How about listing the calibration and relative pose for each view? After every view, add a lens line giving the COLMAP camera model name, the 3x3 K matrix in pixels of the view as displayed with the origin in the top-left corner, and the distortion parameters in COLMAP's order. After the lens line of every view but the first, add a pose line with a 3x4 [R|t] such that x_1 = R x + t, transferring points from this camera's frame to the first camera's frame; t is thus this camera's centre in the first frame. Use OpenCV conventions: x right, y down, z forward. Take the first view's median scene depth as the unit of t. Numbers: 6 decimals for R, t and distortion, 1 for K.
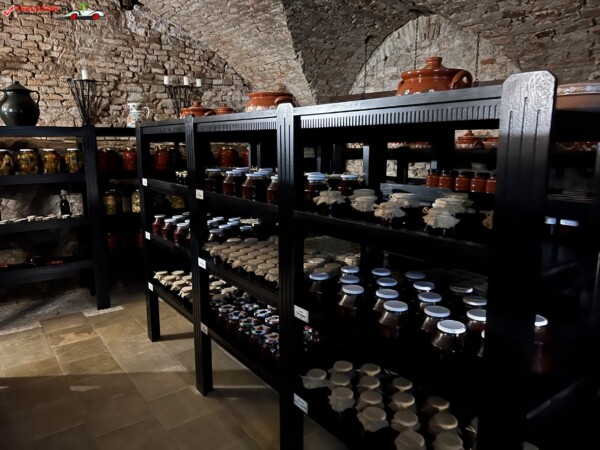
lens RADIAL K [[451.6, 0, 300.7], [0, 451.6, 226.1], [0, 0, 1]] dist [0.043775, -0.055087]
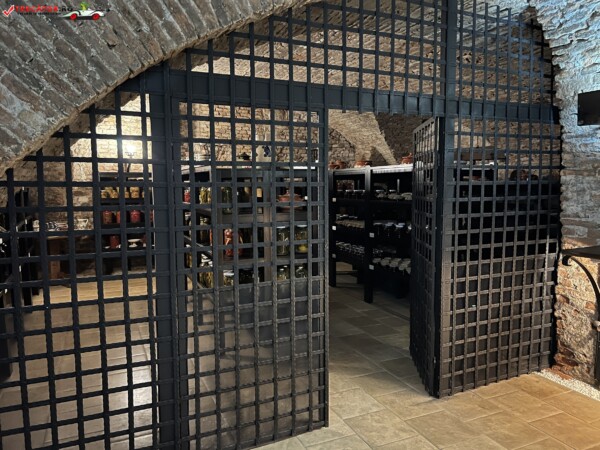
lens RADIAL K [[451.6, 0, 299.0], [0, 451.6, 225.8], [0, 0, 1]] dist [0.043775, -0.055087]
pose [[0.975999, 0.016797, -0.217127, 0.072149], [-0.036672, 0.995460, -0.087833, 0.167377], [0.214666, 0.093687, 0.972184, -0.811486]]
